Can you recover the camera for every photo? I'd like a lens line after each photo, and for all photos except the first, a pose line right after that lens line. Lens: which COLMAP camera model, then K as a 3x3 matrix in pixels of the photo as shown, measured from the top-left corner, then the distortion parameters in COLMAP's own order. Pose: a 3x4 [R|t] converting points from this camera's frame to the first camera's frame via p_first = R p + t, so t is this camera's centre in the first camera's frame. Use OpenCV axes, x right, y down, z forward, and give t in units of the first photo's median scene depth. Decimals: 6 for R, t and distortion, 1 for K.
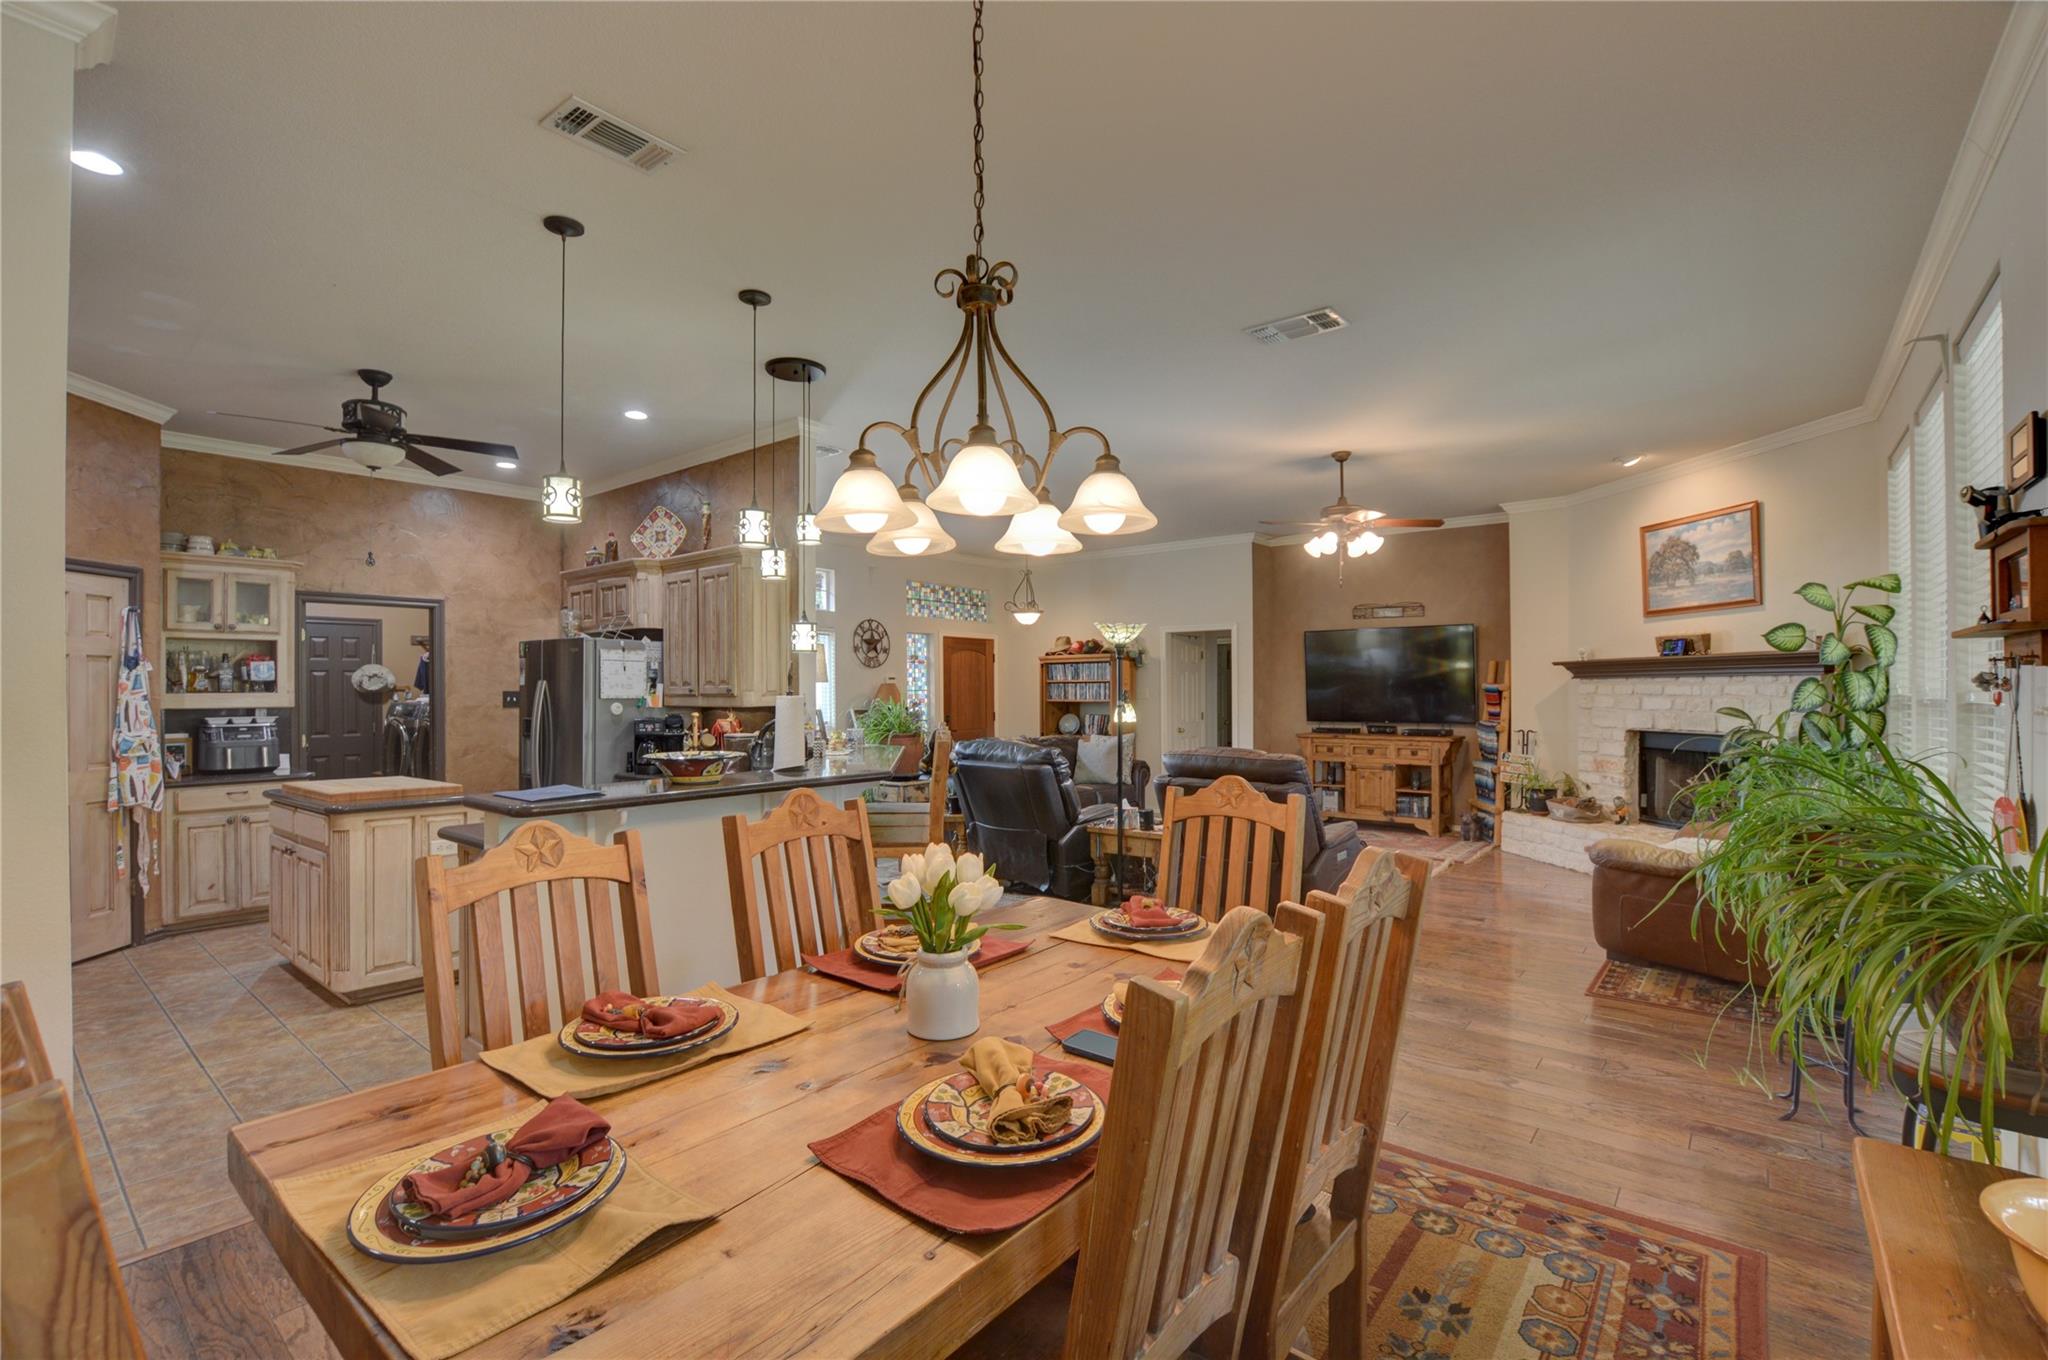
lens RADIAL K [[900.3, 0, 1024.0], [0, 900.3, 680.0], [0, 0, 1]] dist [-0.021928, 0.000745]
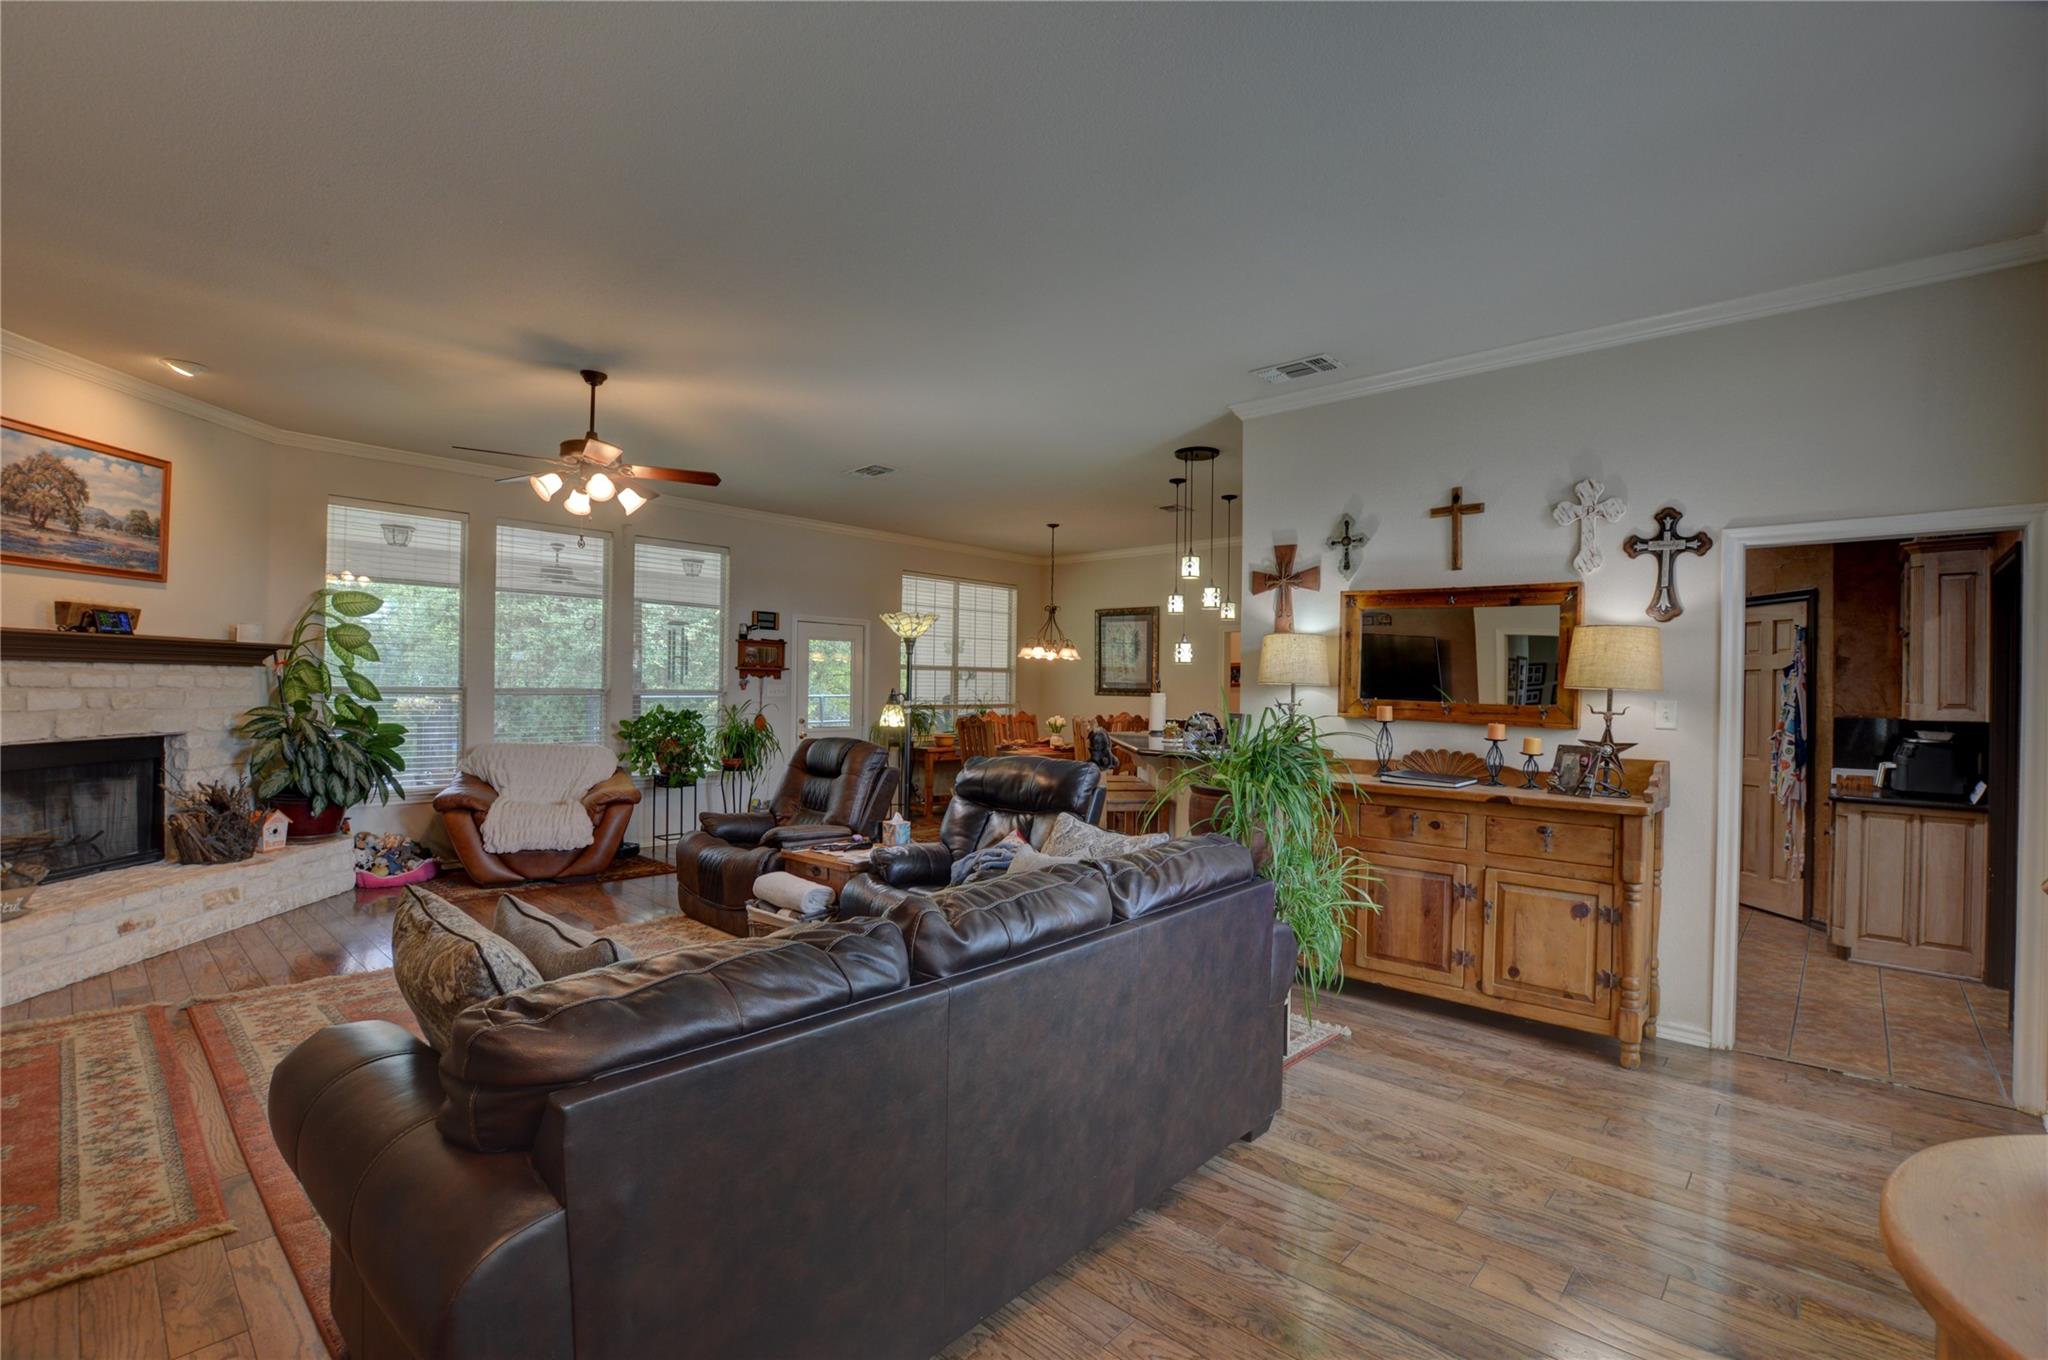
lens RADIAL K [[900.3, 0, 1024.0], [0, 900.3, 680.0], [0, 0, 1]] dist [-0.021928, 0.000745]
pose [[-0.997660, -0.010171, 0.067607, -0.062791], [-0.011181, 0.999831, -0.014585, 0.013271], [-0.067447, -0.015307, -0.997605, 1.718846]]
